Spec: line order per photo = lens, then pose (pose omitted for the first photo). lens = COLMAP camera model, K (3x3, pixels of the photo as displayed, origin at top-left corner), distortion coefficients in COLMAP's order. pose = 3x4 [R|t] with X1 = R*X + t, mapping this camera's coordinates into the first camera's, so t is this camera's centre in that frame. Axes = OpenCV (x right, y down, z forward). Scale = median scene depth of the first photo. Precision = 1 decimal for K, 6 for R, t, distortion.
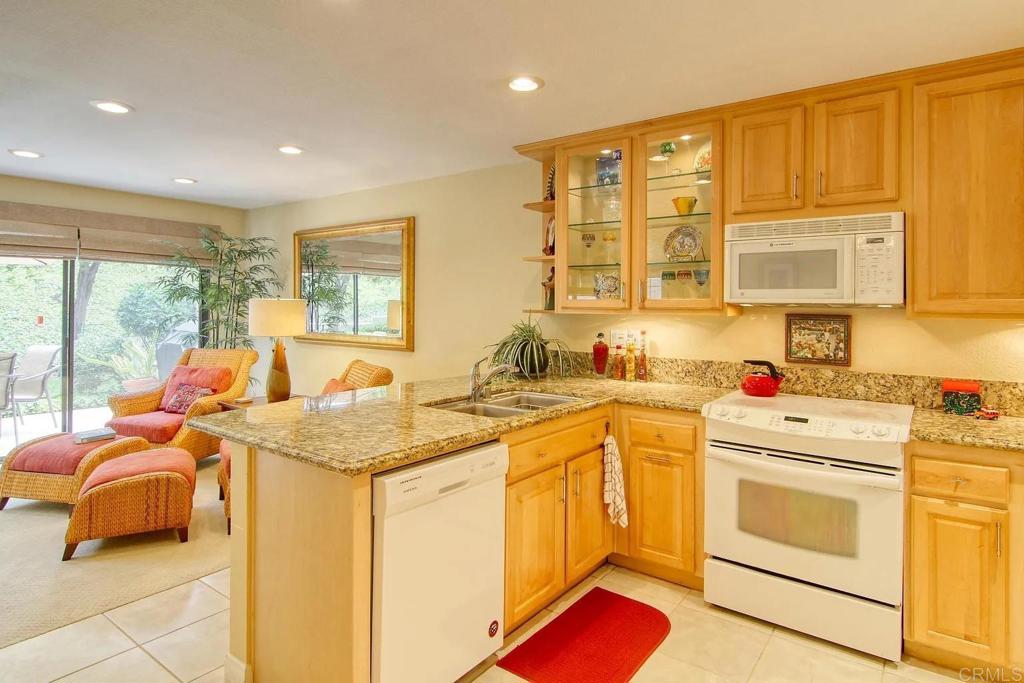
lens RADIAL K [[568.6, 0, 515.4], [0, 568.6, 299.2], [0, 0, 1]] dist [-0.002961, -0.002183]
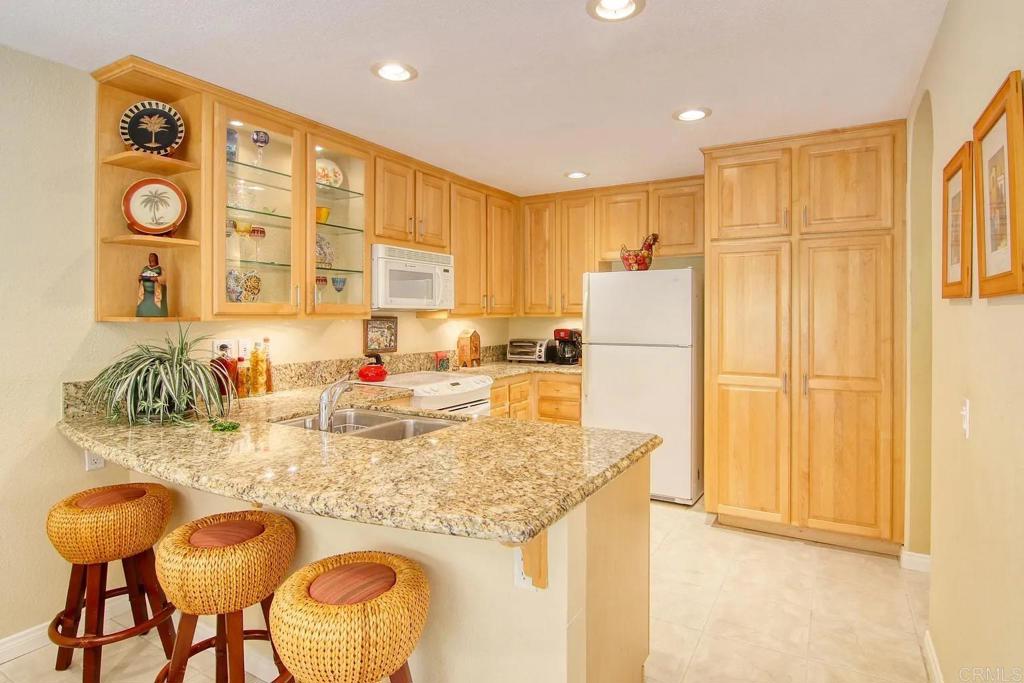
lens RADIAL K [[549.7, 0, 517.7], [0, 549.7, 314.6], [0, 0, 1]] dist [0.003782, -0.000590]
pose [[-0.116675, -0.011768, 0.993100, -0.844632], [-0.012454, 0.999869, 0.010385, 0.004349], [-0.993092, -0.011156, -0.116806, 0.849274]]
